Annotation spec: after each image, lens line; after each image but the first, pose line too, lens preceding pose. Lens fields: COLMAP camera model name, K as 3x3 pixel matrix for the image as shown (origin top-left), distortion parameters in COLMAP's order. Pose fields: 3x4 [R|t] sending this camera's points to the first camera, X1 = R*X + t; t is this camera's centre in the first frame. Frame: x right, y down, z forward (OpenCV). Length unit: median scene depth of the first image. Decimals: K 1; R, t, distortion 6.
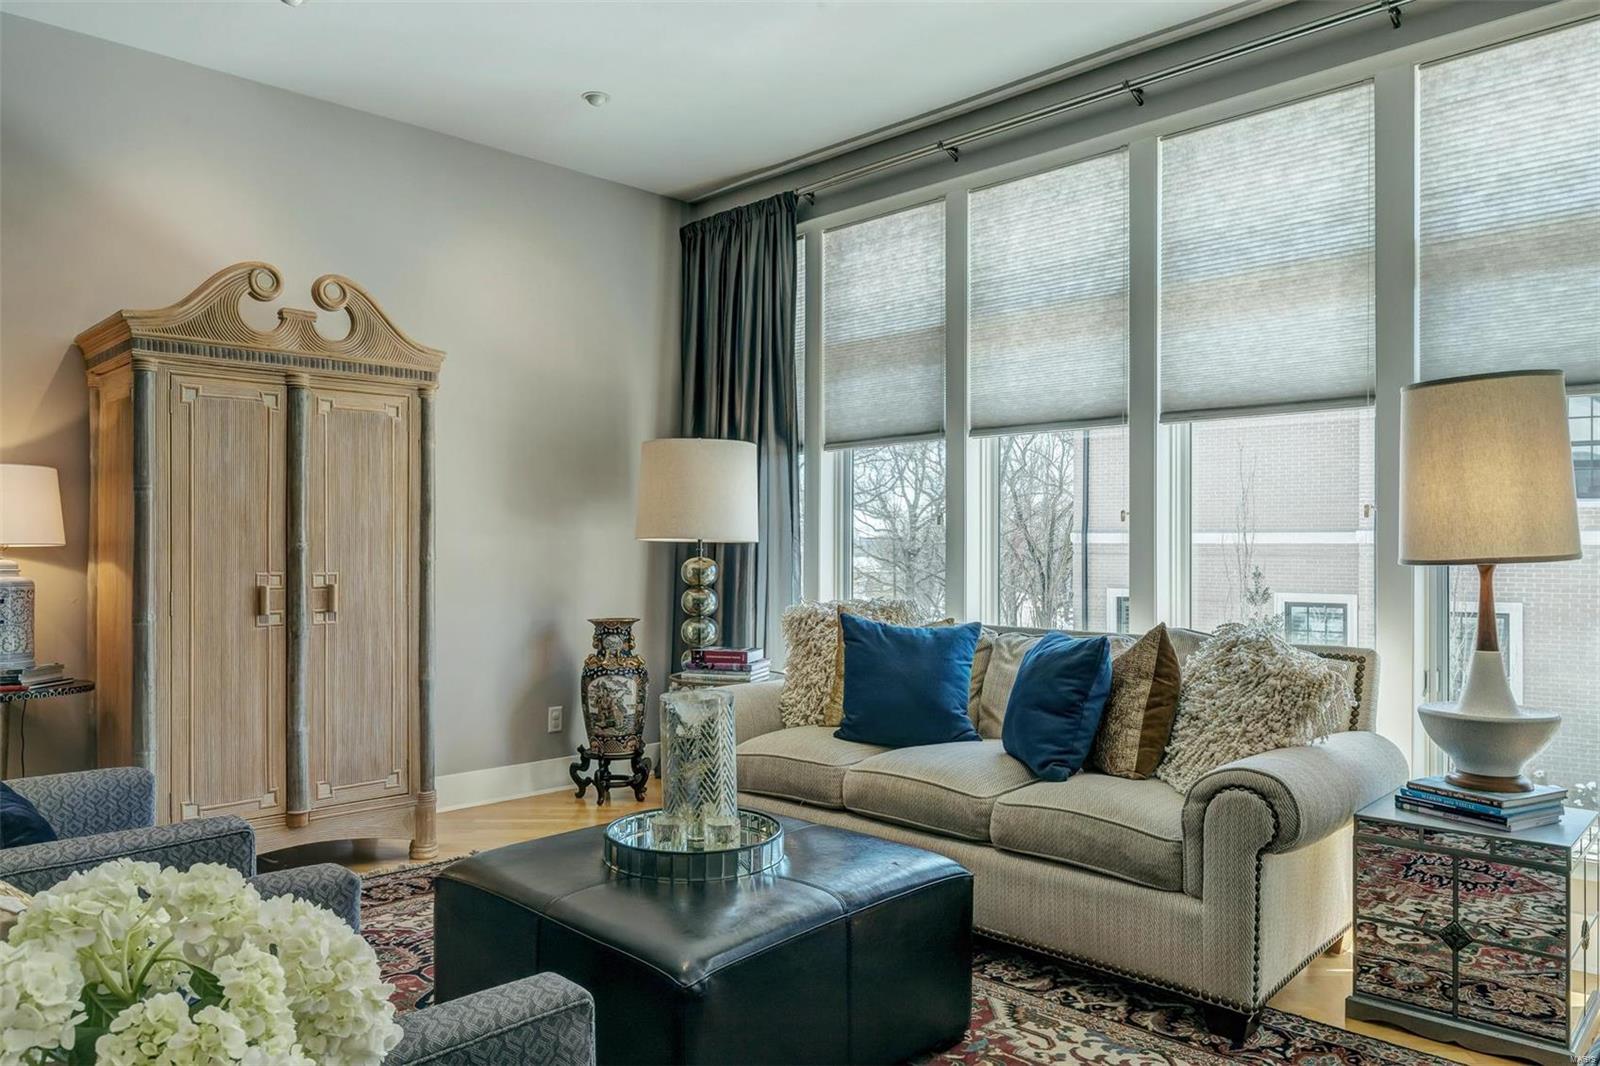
lens RADIAL K [[1097.6, 0, 796.3], [0, 1097.6, 527.8], [0, 0, 1]] dist [0.001401, 0.000105]
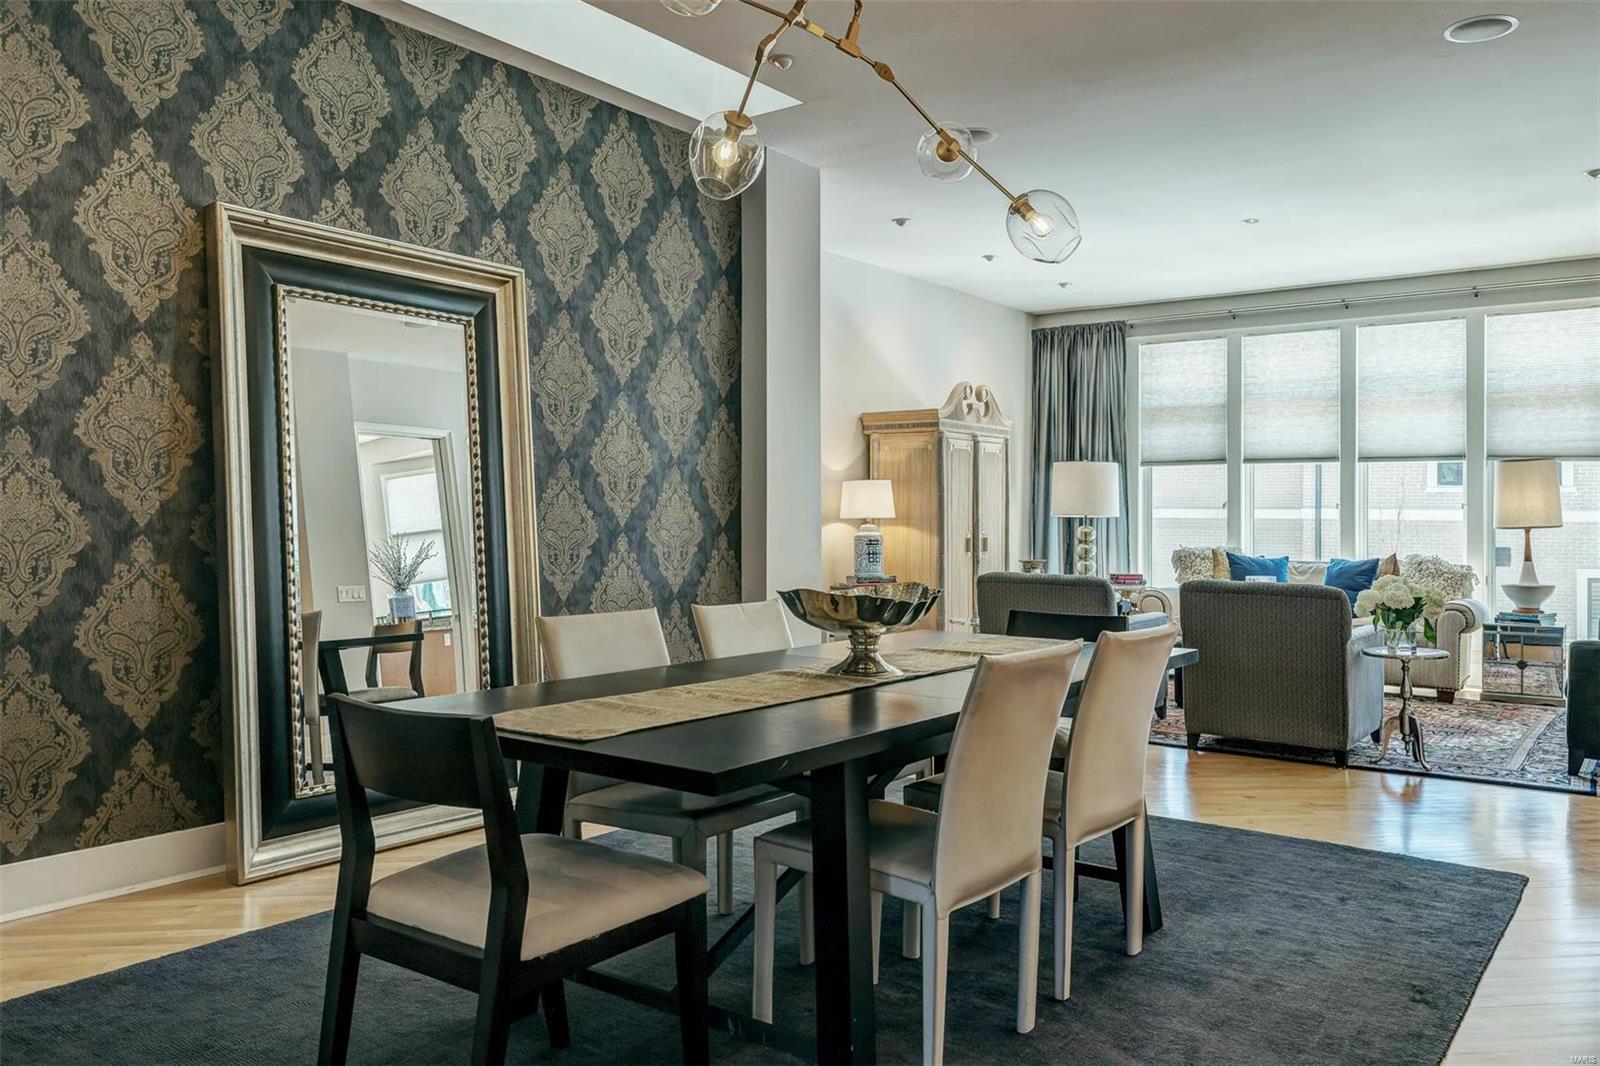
lens RADIAL K [[1140.9, 0, 812.7], [0, 1140.9, 494.1], [0, 0, 1]] dist [-0.007289, 0.003057]
pose [[0.991667, 0.006330, 0.128674, -0.947164], [-0.006011, 0.999978, -0.002866, -0.021027], [-0.128689, 0.002069, 0.991683, -0.988441]]
